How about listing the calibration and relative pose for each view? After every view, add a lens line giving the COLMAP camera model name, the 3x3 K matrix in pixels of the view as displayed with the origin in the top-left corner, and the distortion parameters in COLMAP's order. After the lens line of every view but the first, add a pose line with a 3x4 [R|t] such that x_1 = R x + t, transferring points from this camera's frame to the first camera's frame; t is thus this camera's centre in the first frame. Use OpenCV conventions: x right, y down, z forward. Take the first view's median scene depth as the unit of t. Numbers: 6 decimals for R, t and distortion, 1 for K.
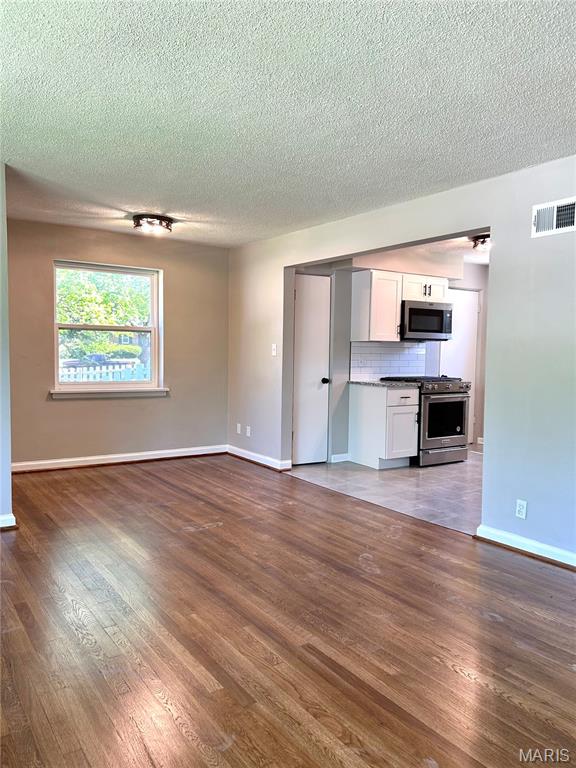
lens RADIAL K [[579.7, 0, 290.5], [0, 579.7, 391.6], [0, 0, 1]] dist [0.067739, -0.078328]
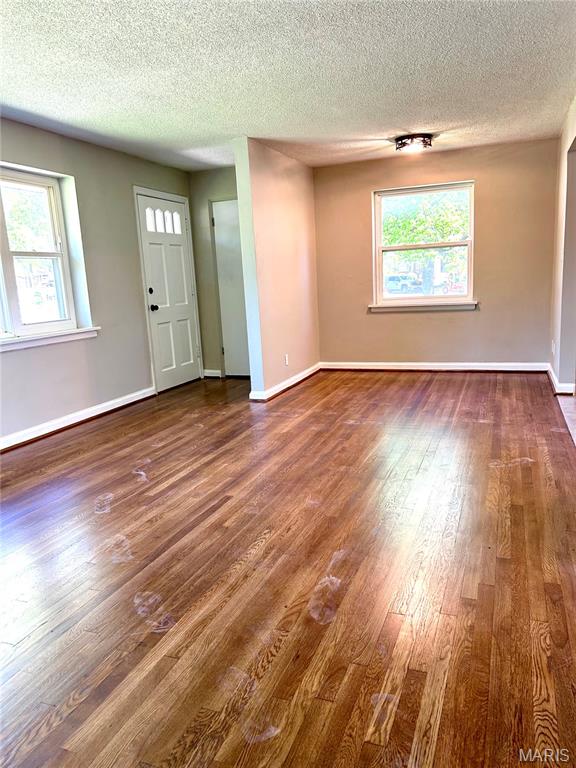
lens RADIAL K [[579.7, 0, 290.5], [0, 579.7, 391.6], [0, 0, 1]] dist [0.067739, -0.078328]
pose [[0.575917, 0.113143, -0.809641, 0.775636], [0.002015, 0.990177, 0.139805, 0.012872], [0.817506, -0.082147, 0.570032, 0.265326]]
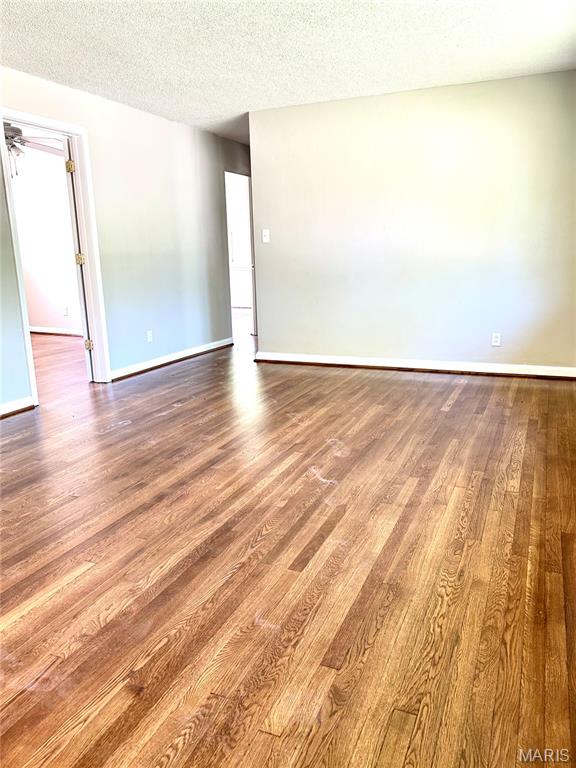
lens RADIAL K [[579.7, 0, 290.5], [0, 579.7, 391.6], [0, 0, 1]] dist [0.067739, -0.078328]
pose [[-0.534233, -0.207607, 0.819448, -0.803653], [0.067902, 0.955702, 0.286396, -0.058587], [-0.842606, 0.208644, -0.496471, 1.040998]]
